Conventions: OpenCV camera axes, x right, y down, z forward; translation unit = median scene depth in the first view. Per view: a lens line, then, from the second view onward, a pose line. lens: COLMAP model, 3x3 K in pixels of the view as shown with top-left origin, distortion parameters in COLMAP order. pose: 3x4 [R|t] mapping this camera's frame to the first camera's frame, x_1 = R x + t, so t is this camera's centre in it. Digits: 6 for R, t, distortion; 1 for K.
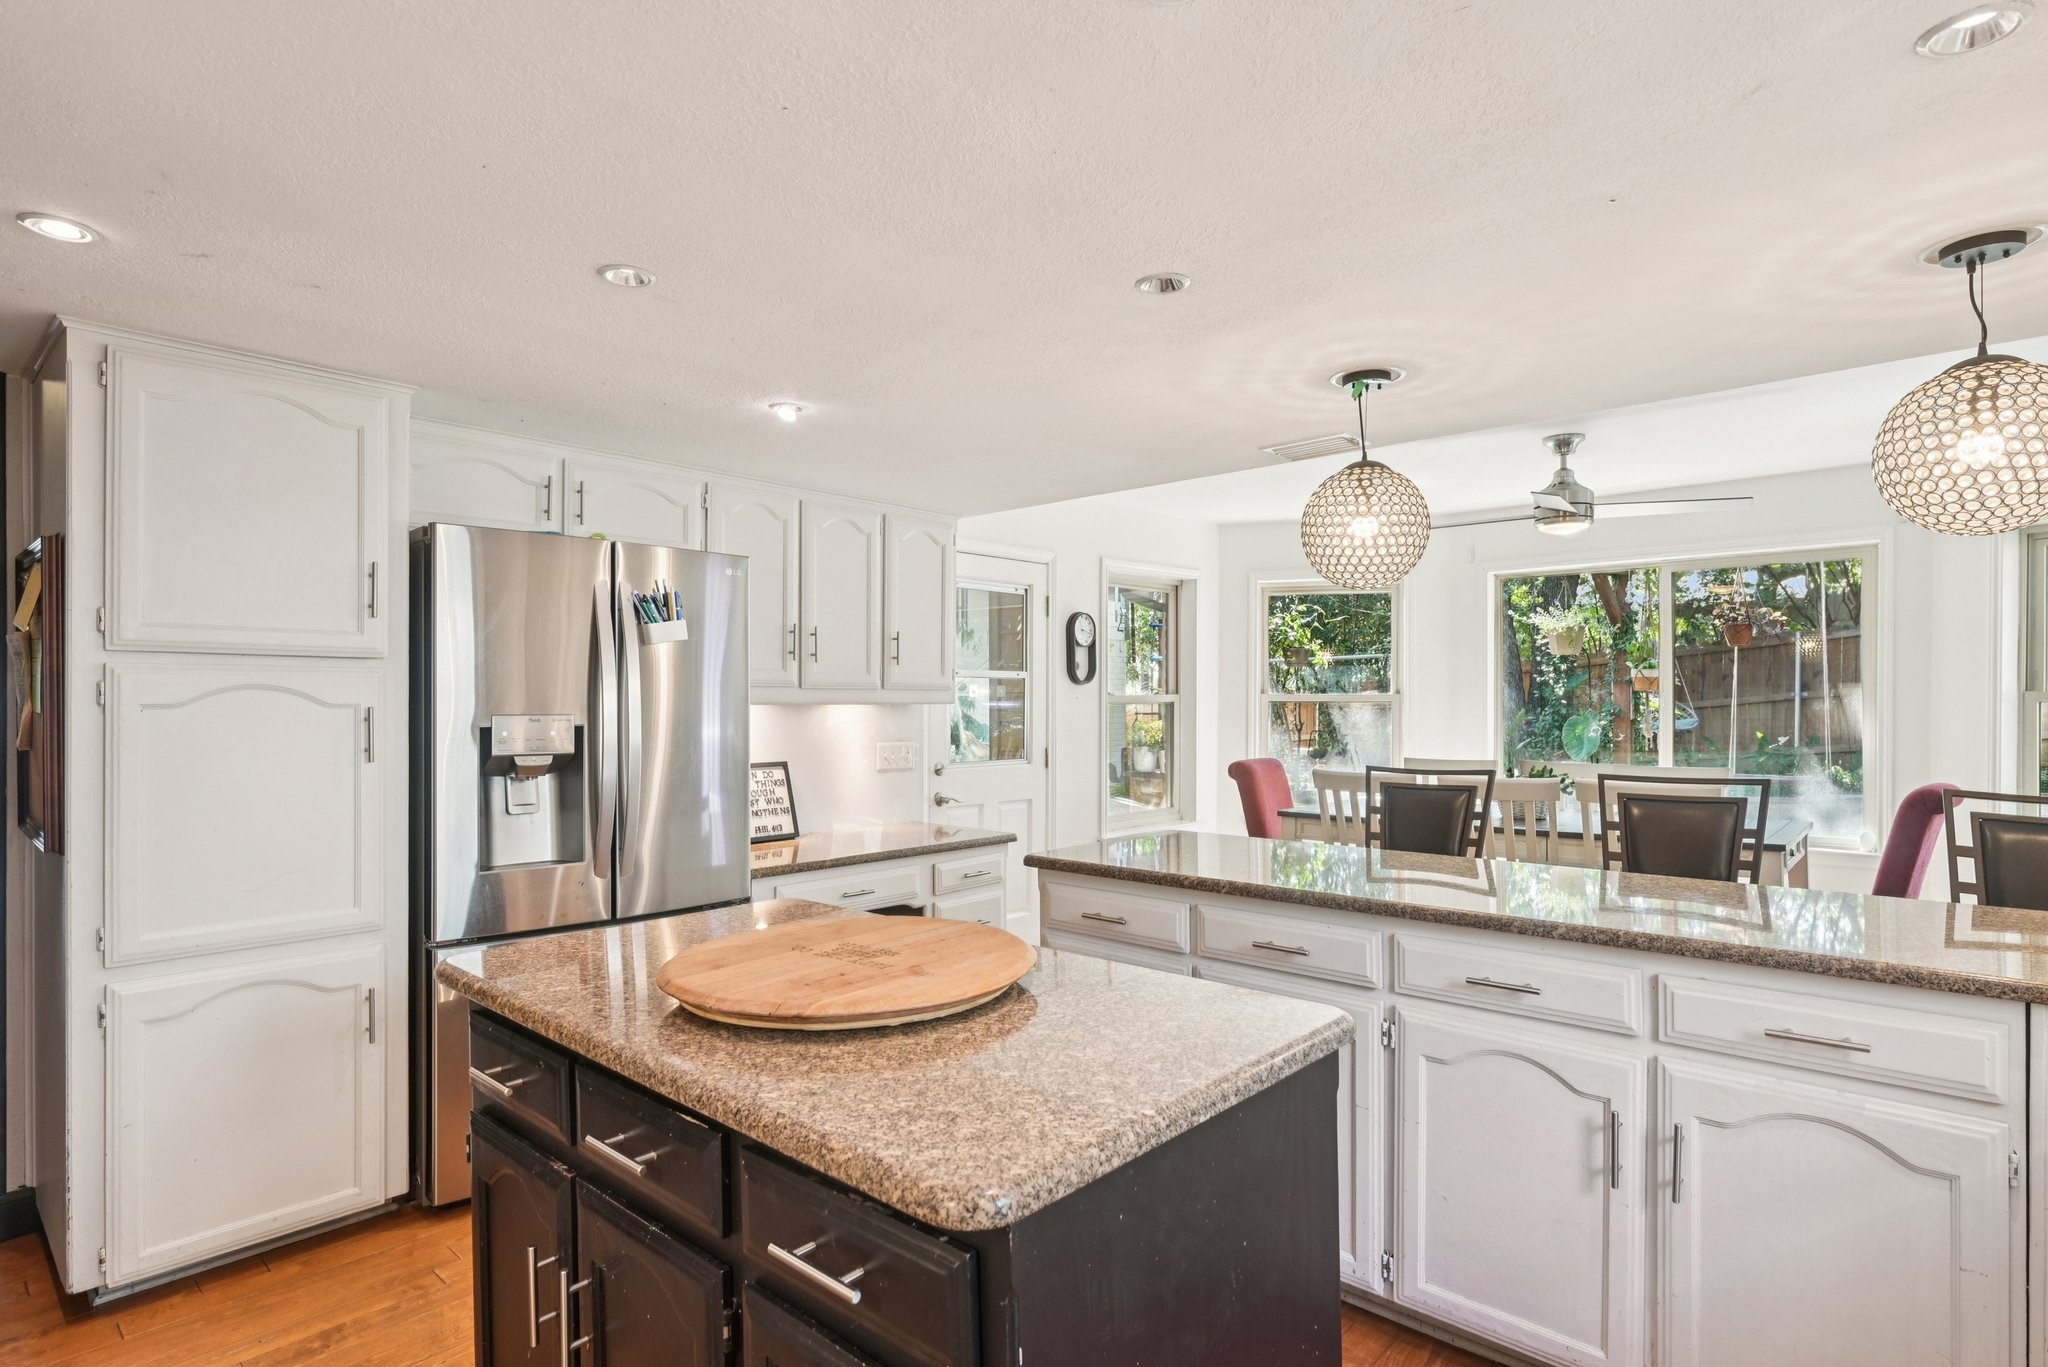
lens RADIAL K [[1049.2, 0, 1024.2], [0, 1049.2, 714.6], [0, 0, 1]] dist [-0.001974, 0.000127]
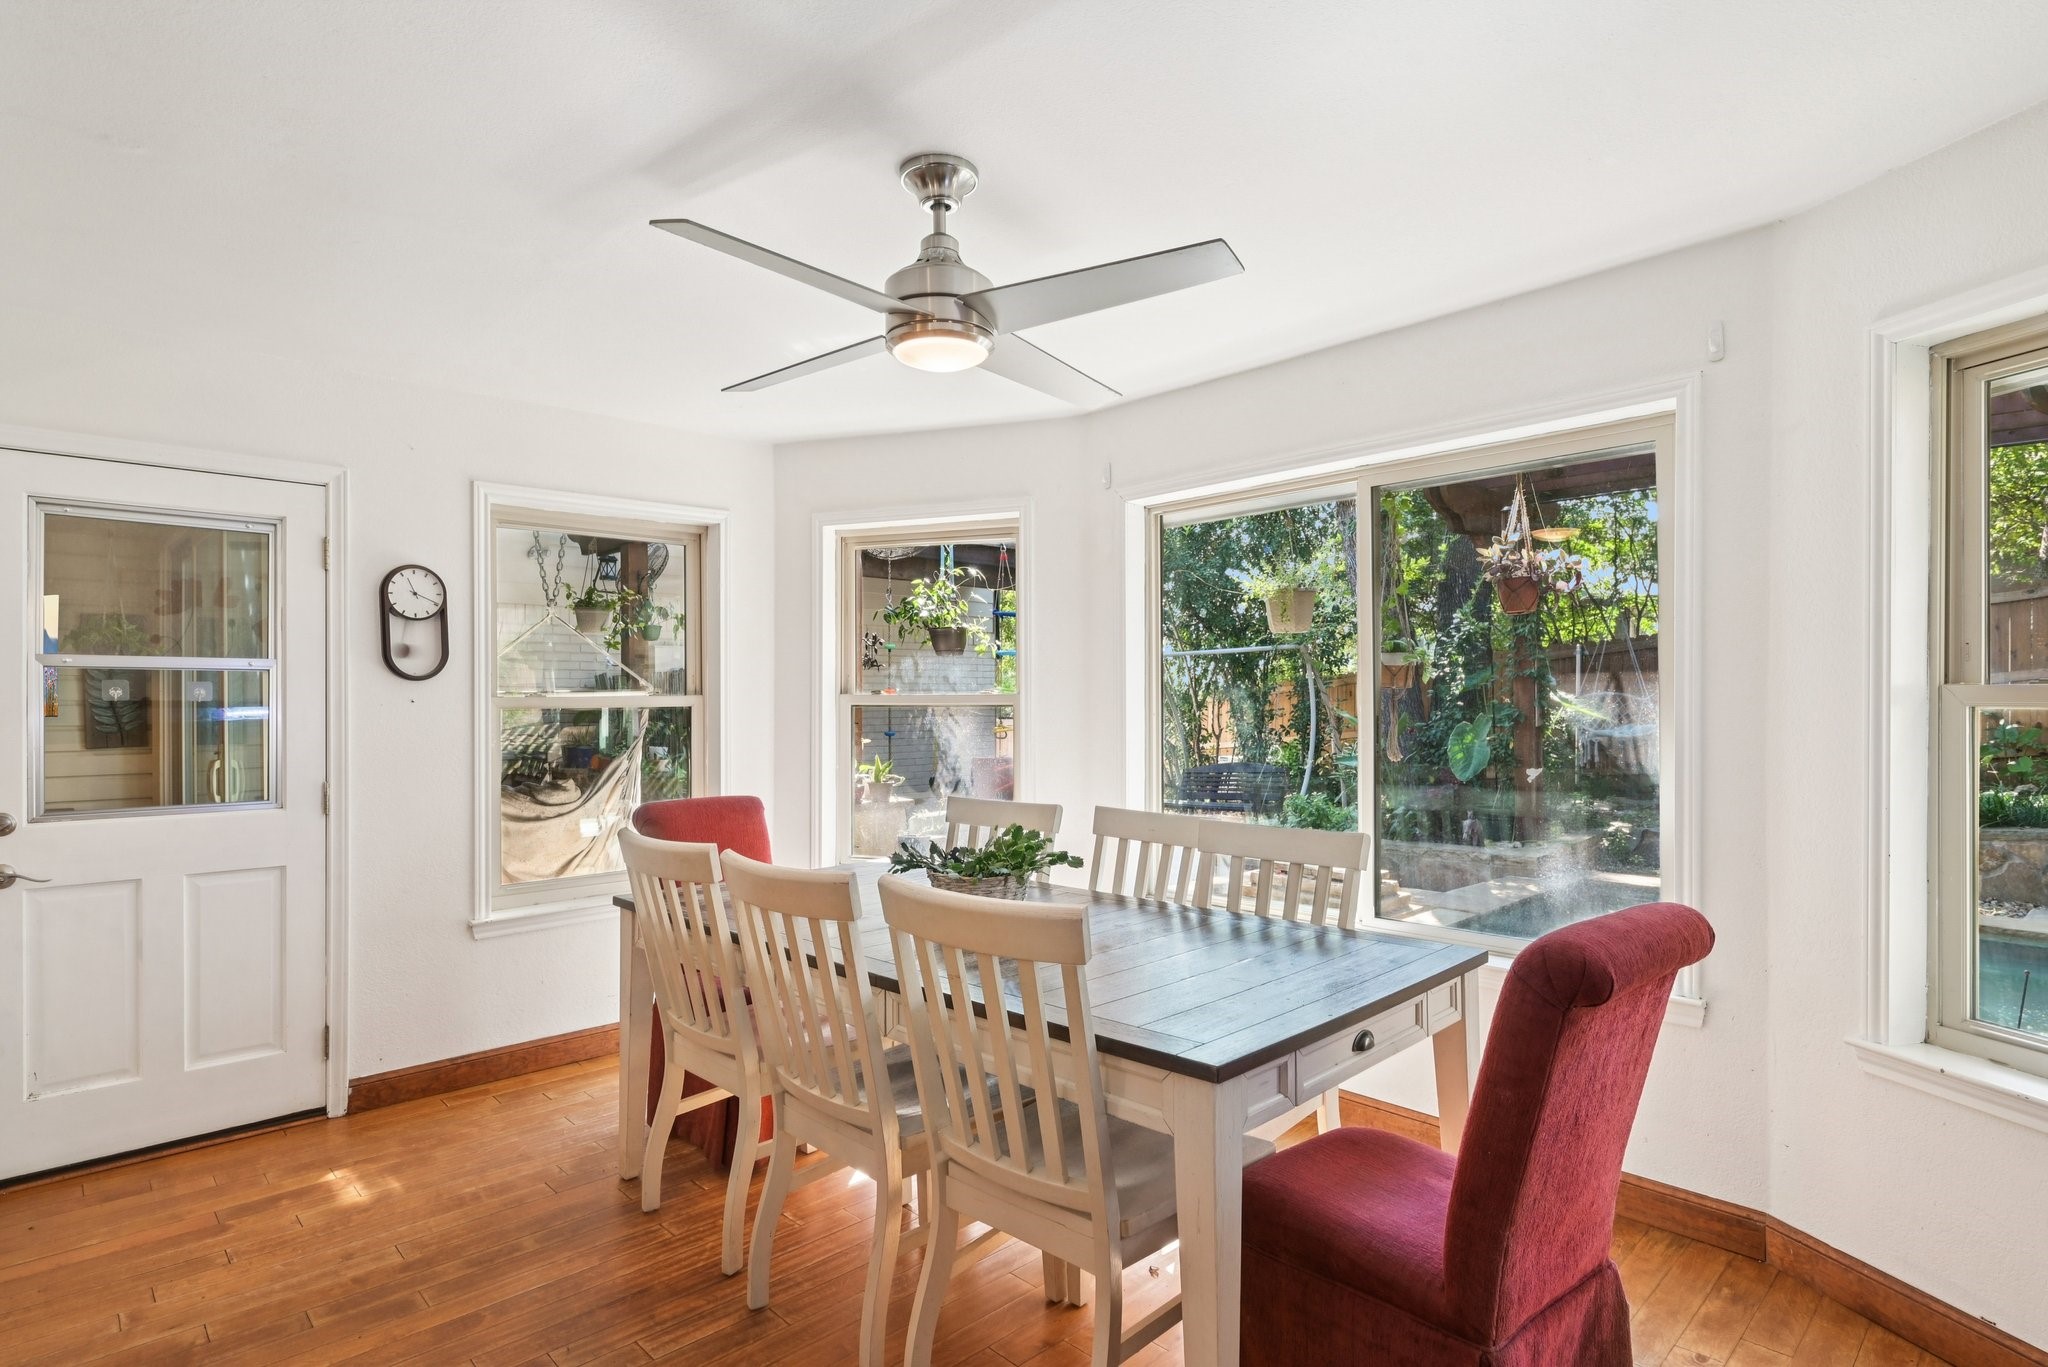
lens RADIAL K [[1049.2, 0, 1024.2], [0, 1049.2, 714.6], [0, 0, 1]] dist [-0.001974, 0.000127]
pose [[0.998913, -0.008639, -0.045813, 0.449725], [0.008294, 0.999936, -0.007720, -0.000386], [0.045877, 0.007332, 0.998920, 0.394915]]
